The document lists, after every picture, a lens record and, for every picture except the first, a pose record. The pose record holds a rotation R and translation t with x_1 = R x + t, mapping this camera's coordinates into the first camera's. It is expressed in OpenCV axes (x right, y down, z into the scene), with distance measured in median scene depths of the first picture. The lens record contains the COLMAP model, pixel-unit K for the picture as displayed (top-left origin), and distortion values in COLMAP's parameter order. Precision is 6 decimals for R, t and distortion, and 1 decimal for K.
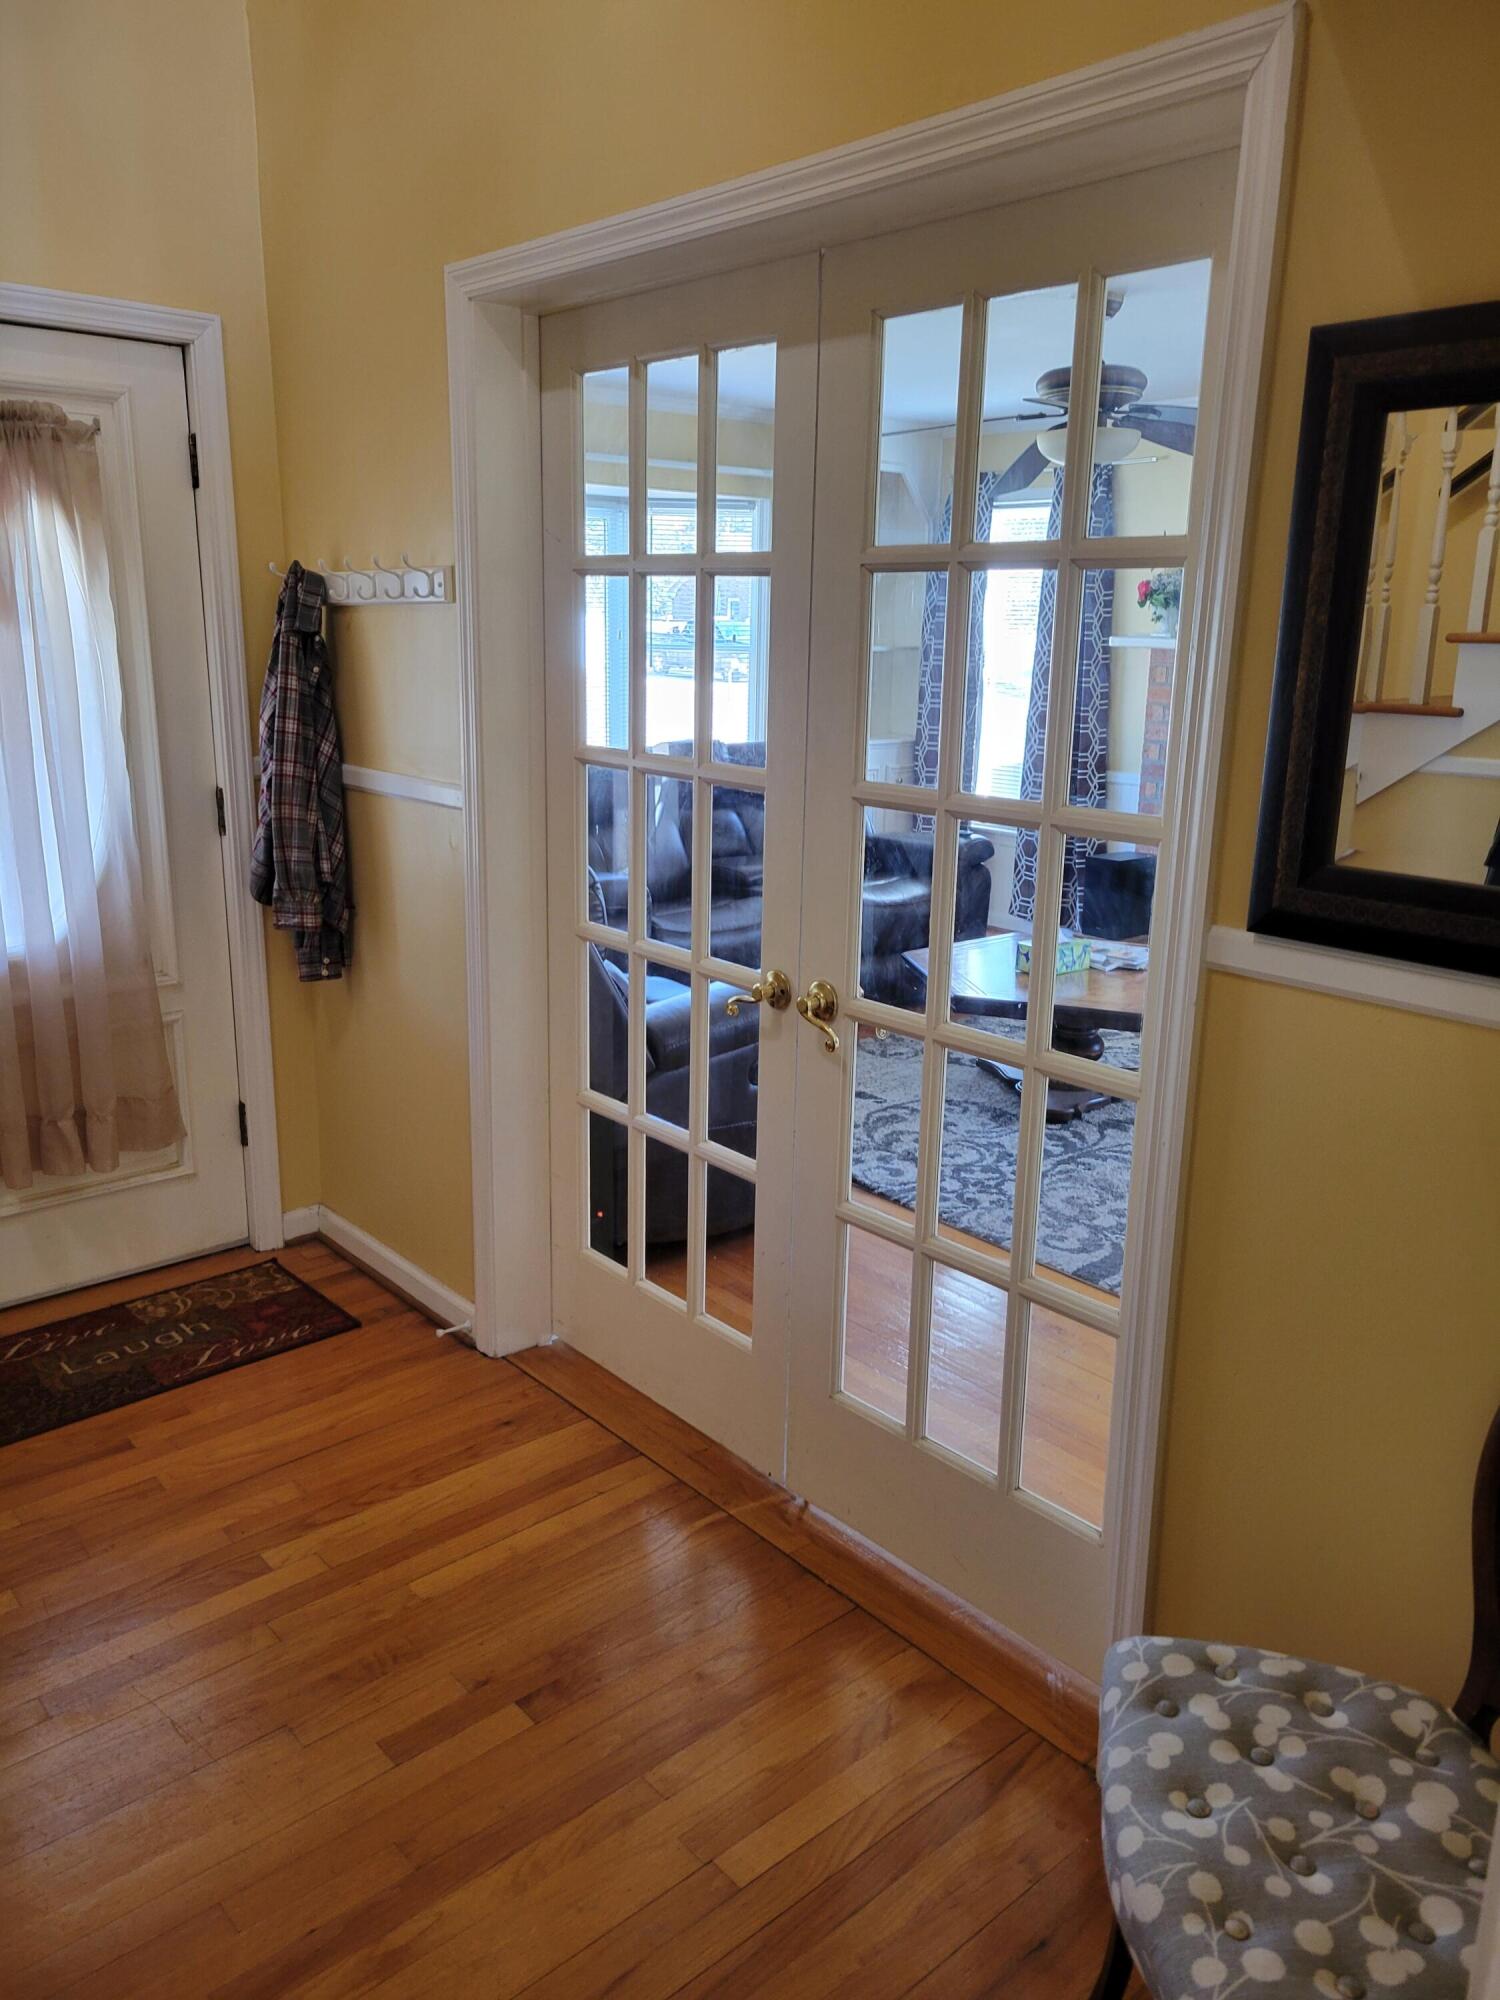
lens RADIAL K [[1511.5, 0, 762.3], [0, 1511.5, 992.8], [0, 0, 1]] dist [0.050790, -0.029449]
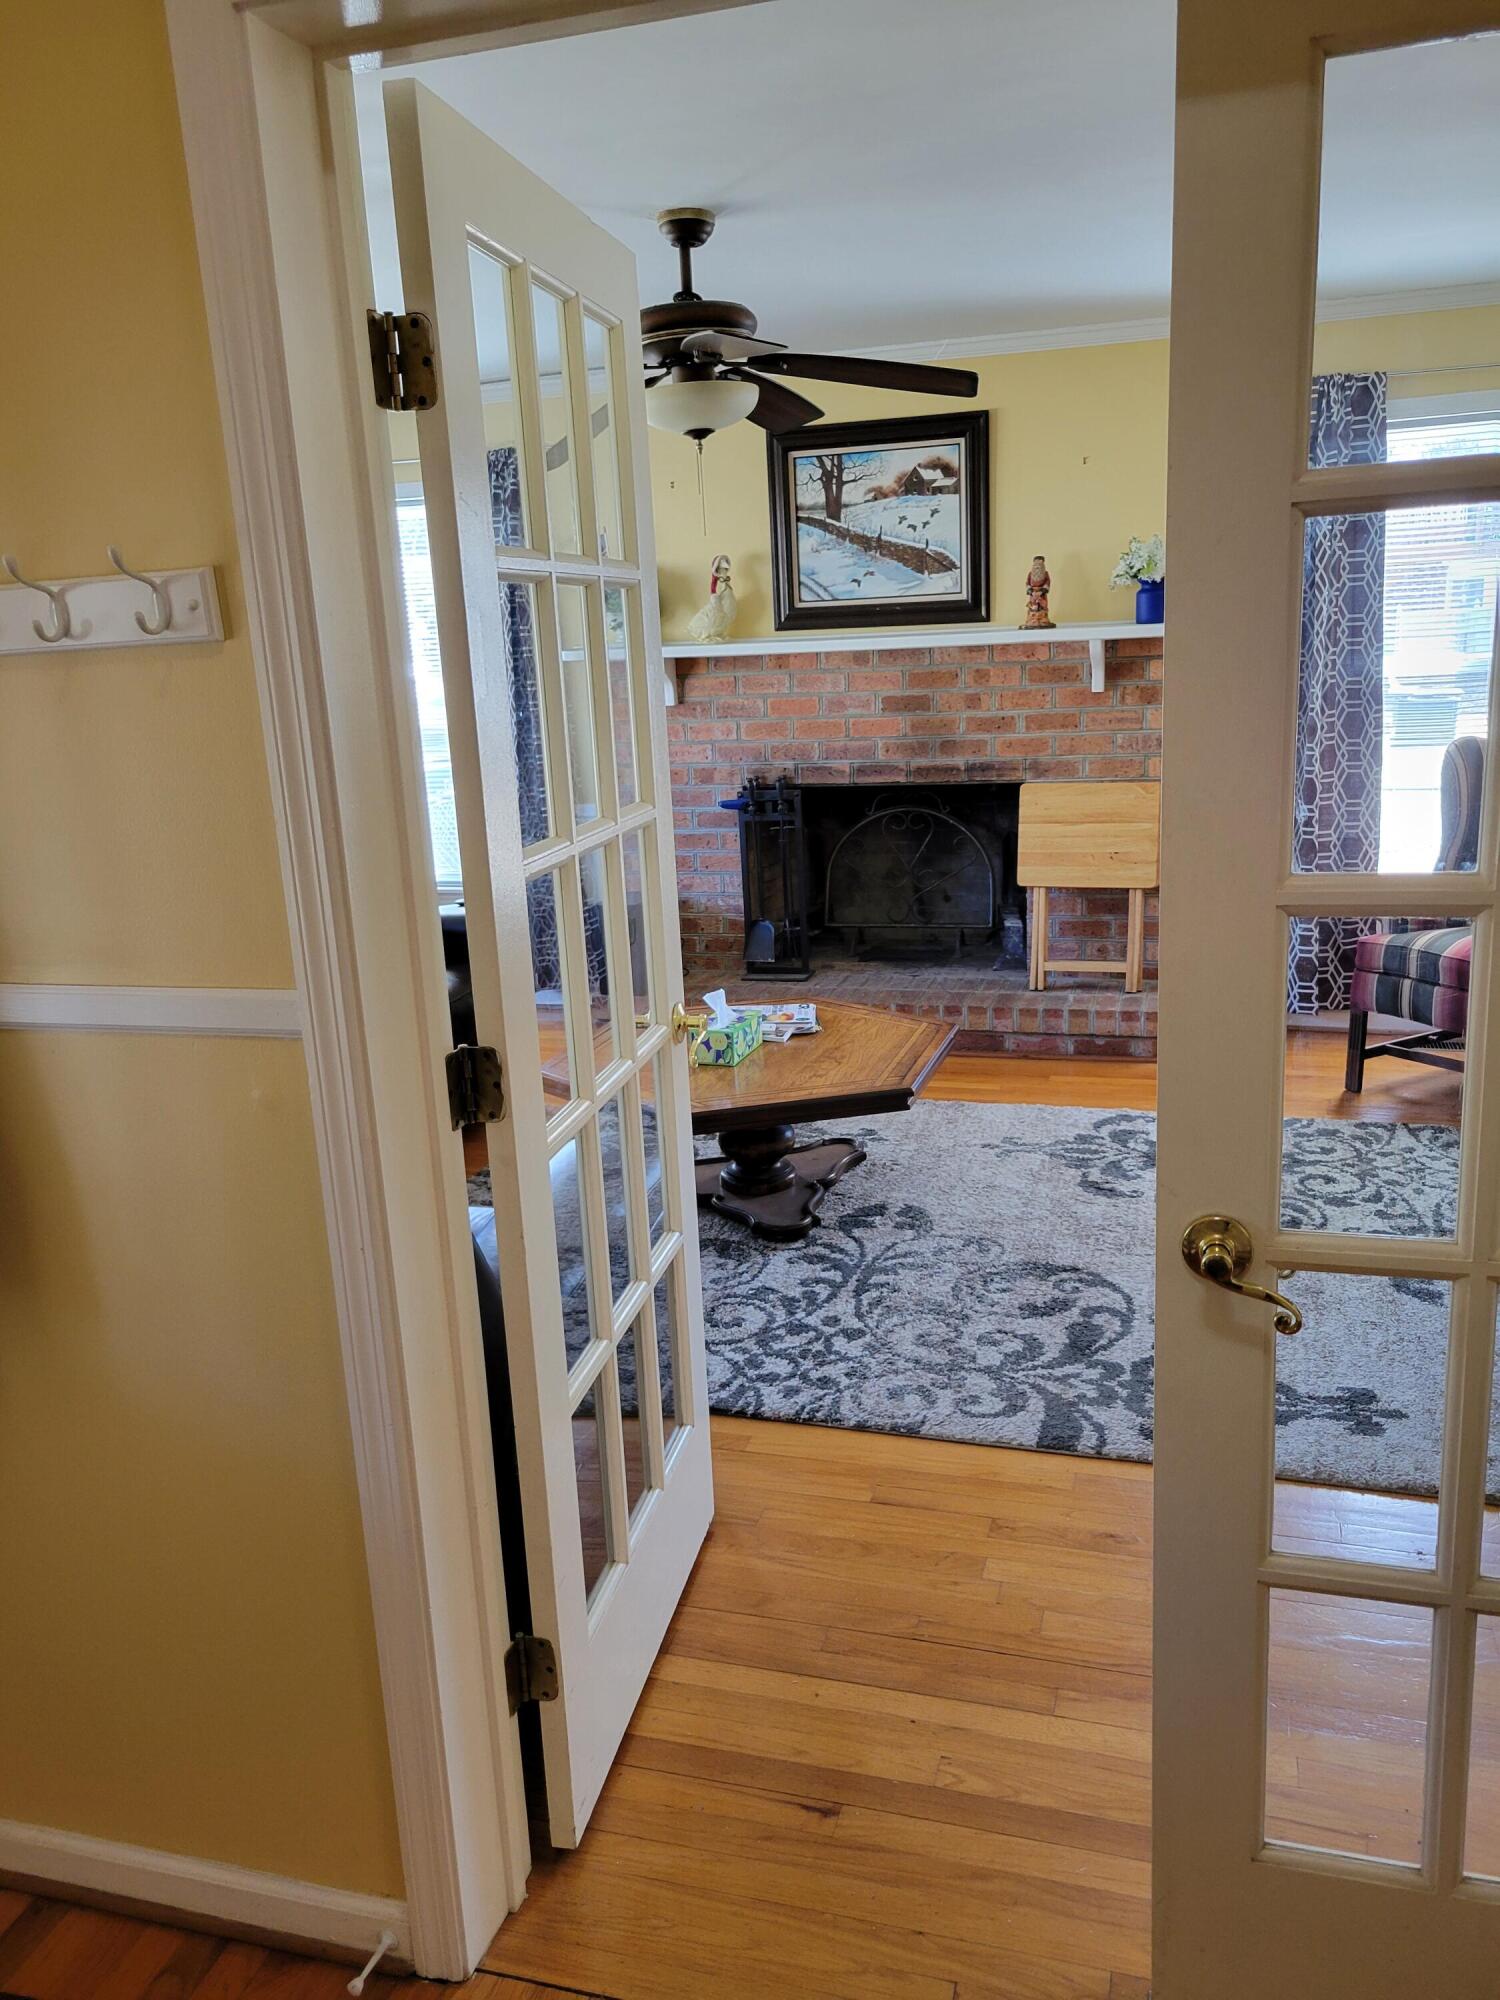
lens RADIAL K [[1511.5, 0, 766.1], [0, 1511.5, 1002.1], [0, 0, 1]] dist [0.050790, -0.029449]
pose [[0.842567, -0.189961, 0.503980, -0.212220], [0.193674, 0.980006, 0.045596, -0.081700], [-0.502565, 0.059190, 0.862511, 0.309006]]
